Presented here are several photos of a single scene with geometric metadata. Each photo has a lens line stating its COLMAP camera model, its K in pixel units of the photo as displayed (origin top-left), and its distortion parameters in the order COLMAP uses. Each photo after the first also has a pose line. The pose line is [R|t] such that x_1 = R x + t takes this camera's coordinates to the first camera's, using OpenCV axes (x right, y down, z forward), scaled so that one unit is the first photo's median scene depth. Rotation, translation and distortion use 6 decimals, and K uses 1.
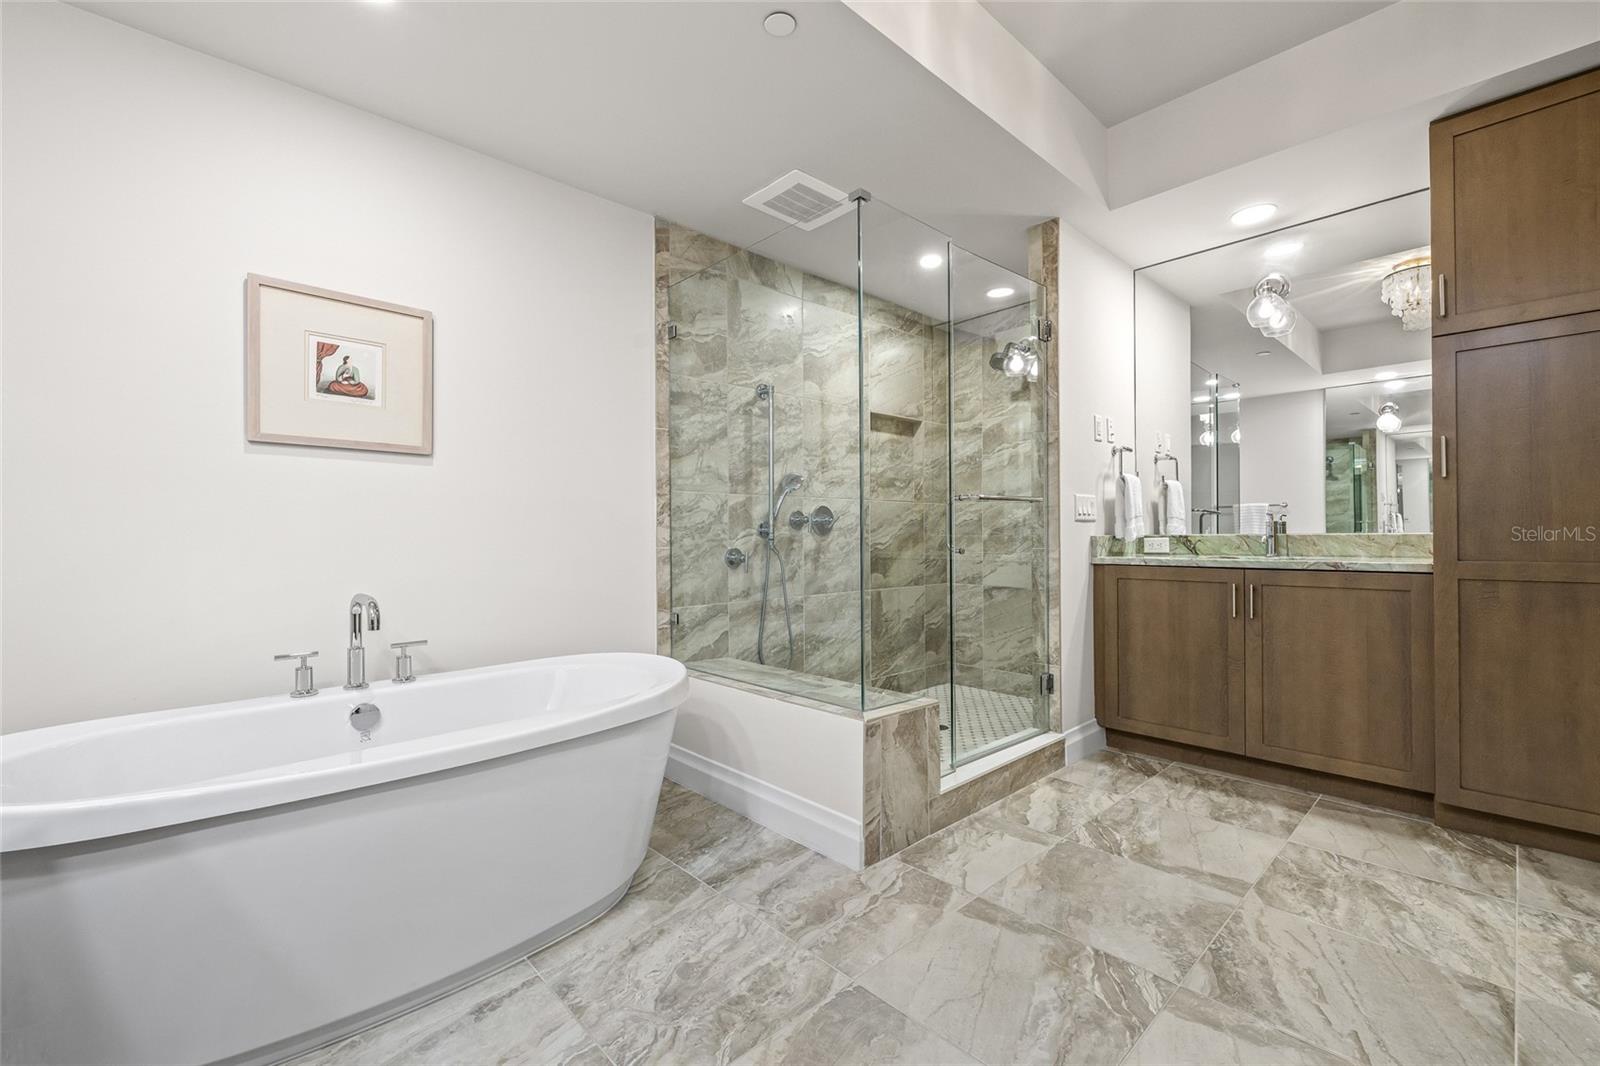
lens RADIAL K [[671.0, 0, 810.3], [0, 671.0, 532.5], [0, 0, 1]] dist [-0.001395, -0.000040]
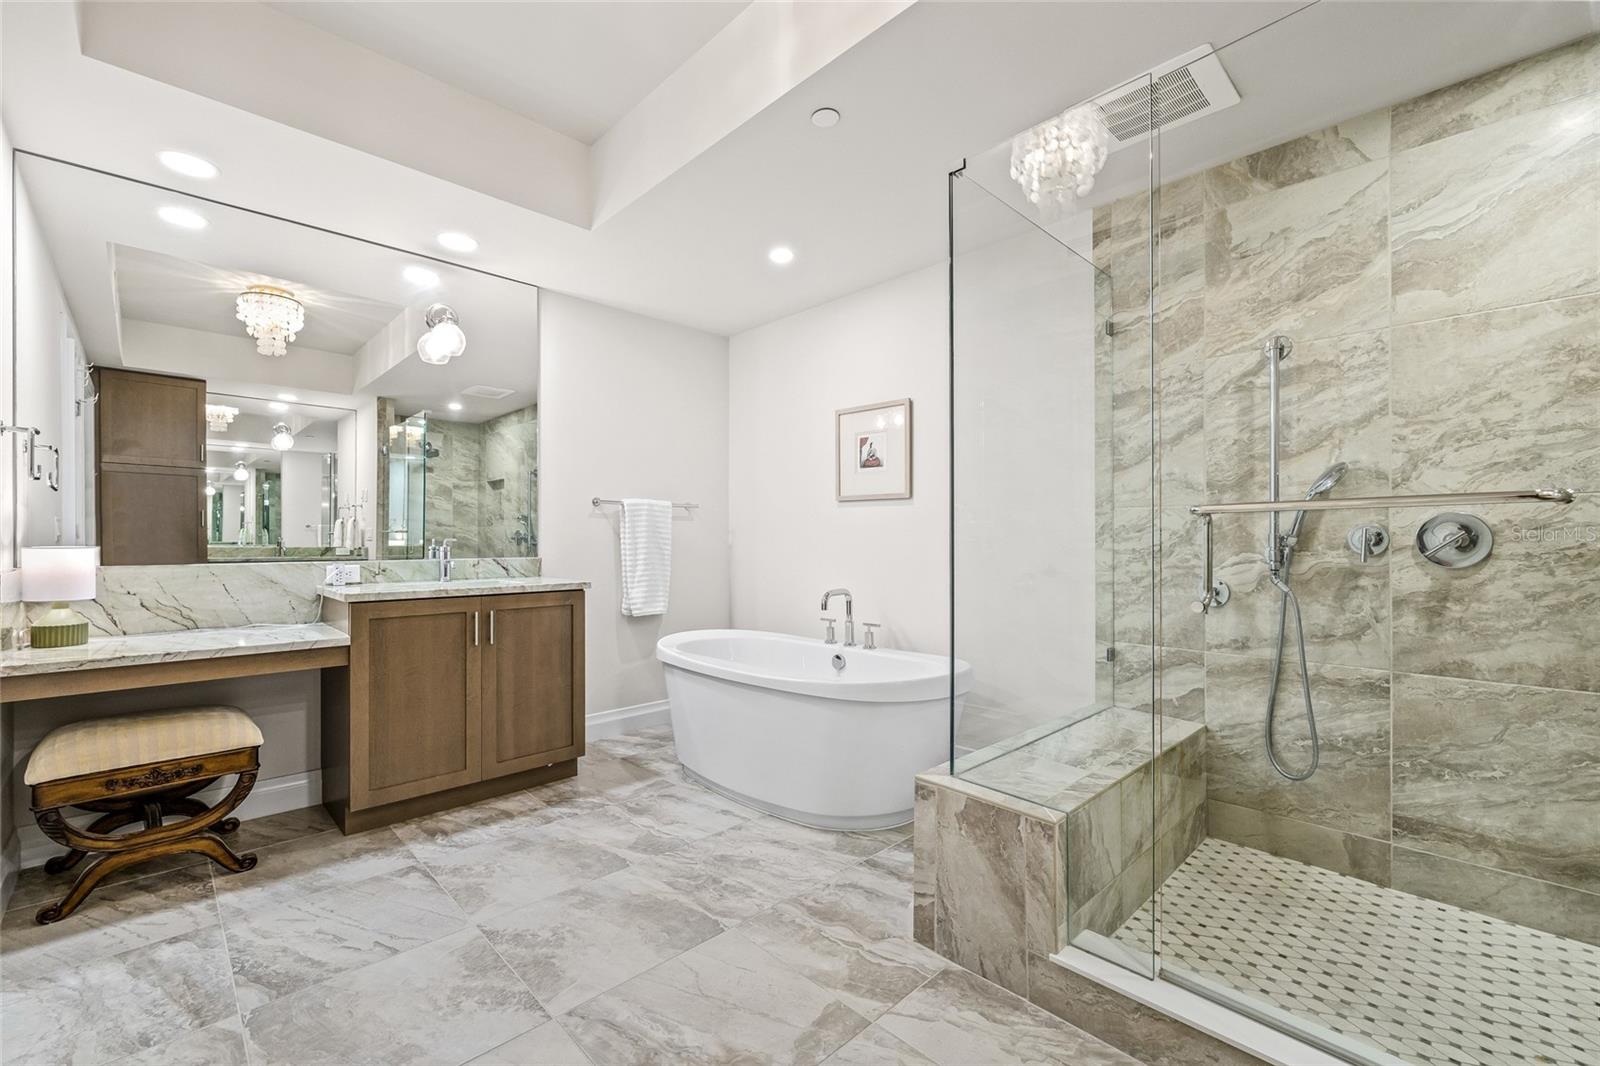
lens RADIAL K [[671.0, 0, 781.8], [0, 671.0, 535.9], [0, 0, 1]] dist [-0.001395, -0.000040]
pose [[-0.002712, -0.000882, -0.999996, 0.671655], [0.003034, 0.999995, -0.000891, -0.026734], [0.999992, -0.003036, -0.002710, 0.568564]]
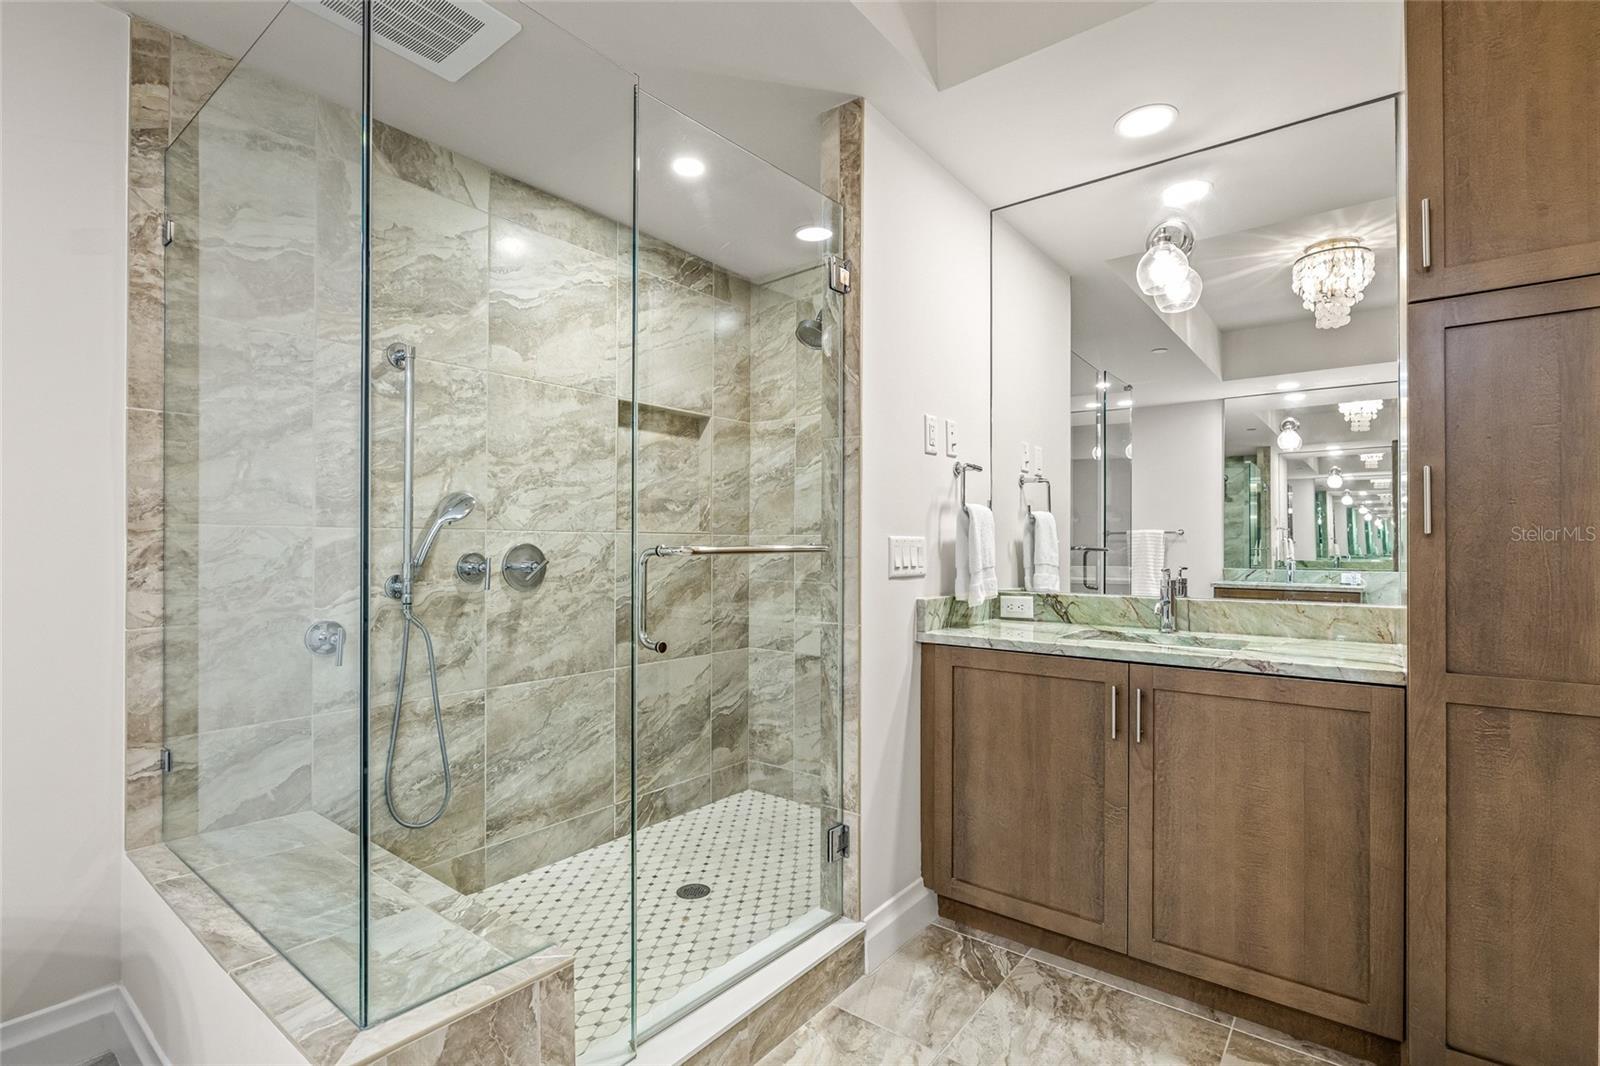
lens RADIAL K [[737.1, 0, 825.9], [0, 737.1, 540.7], [0, 0, 1]] dist [-0.010900, 0.001983]
pose [[0.985741, 0.009023, 0.168025, 0.221261], [-0.008556, 0.999957, -0.003505, -0.051177], [-0.168049, 0.002017, 0.985777, 0.324369]]
